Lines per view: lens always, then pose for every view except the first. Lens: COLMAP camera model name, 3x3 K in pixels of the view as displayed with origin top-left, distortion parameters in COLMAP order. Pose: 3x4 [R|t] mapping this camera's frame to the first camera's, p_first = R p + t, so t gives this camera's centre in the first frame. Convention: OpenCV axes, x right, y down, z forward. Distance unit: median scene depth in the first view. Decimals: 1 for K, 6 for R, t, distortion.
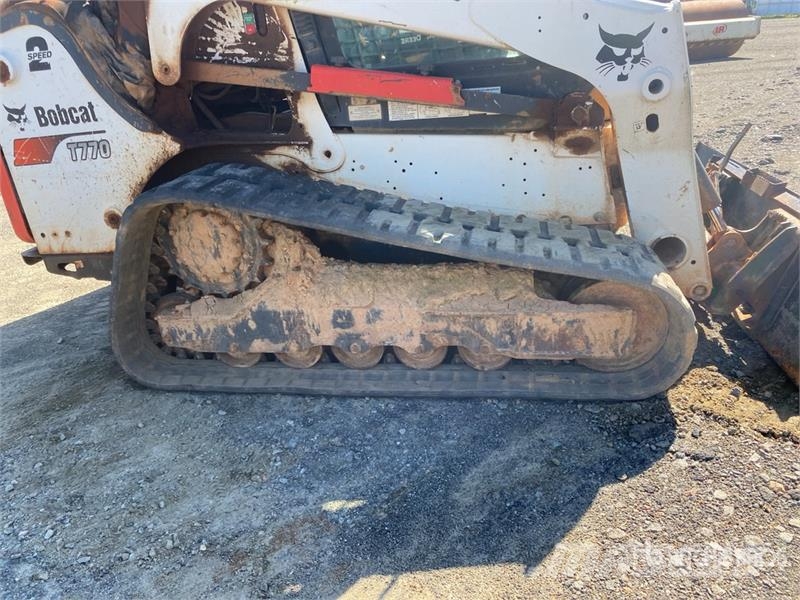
lens RADIAL K [[613.5, 0, 400.0], [0, 613.5, 307.0], [0, 0, 1]] dist [0.034728, -0.041004]
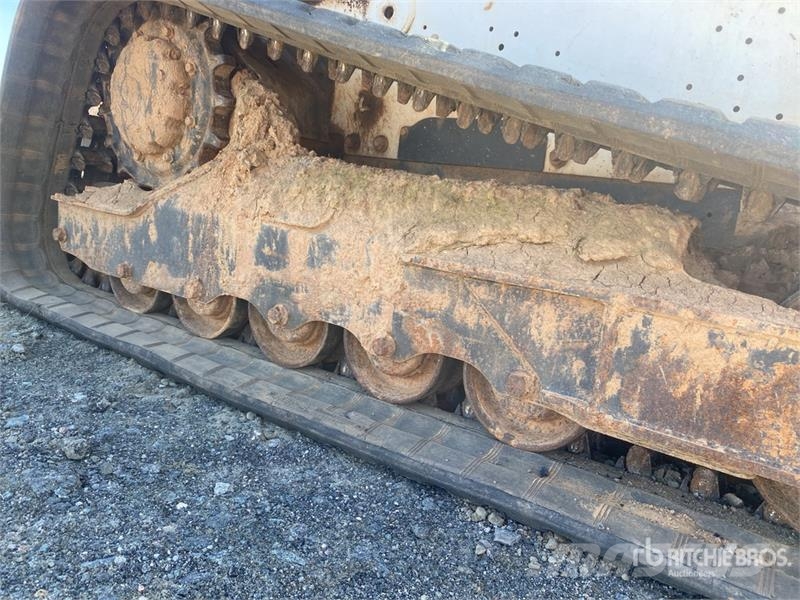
lens RADIAL K [[610.7, 0, 414.4], [0, 610.7, 310.1], [0, 0, 1]] dist [0.011081, -0.011420]
pose [[0.898831, 0.268740, -0.346240, 0.194301], [-0.340757, 0.925308, -0.166404, 0.108259], [0.275659, 0.267552, 0.923270, 0.576784]]
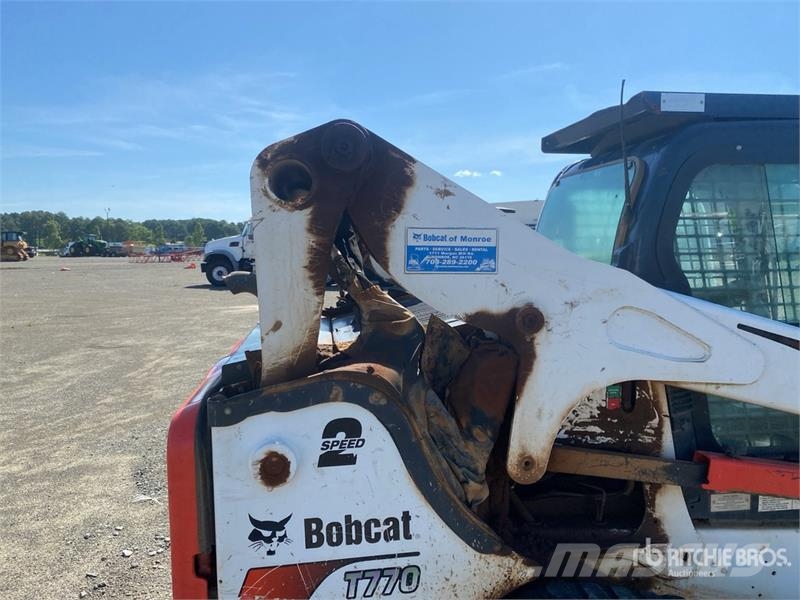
lens RADIAL K [[613.2, 0, 411.0], [0, 613.2, 294.6], [0, 0, 1]] dist [0.046583, -0.078233]
pose [[0.949461, 0.053960, 0.309213, -0.722754], [0.055376, 0.940866, -0.334223, -0.334897], [-0.308962, 0.334455, 0.890327, 0.350739]]
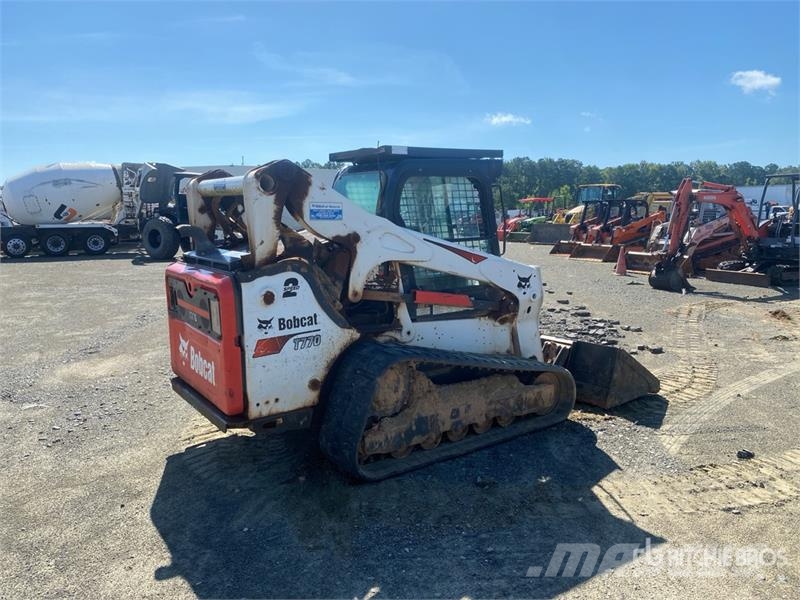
lens RADIAL K [[591.6, 0, 402.5], [0, 591.6, 301.4], [0, 0, 1]] dist [0.108753, -0.001451]
pose [[0.706022, -0.036389, 0.707255, -1.498298], [0.245511, 0.949323, -0.196239, 0.011445], [-0.664272, 0.312187, 0.679177, -0.266301]]
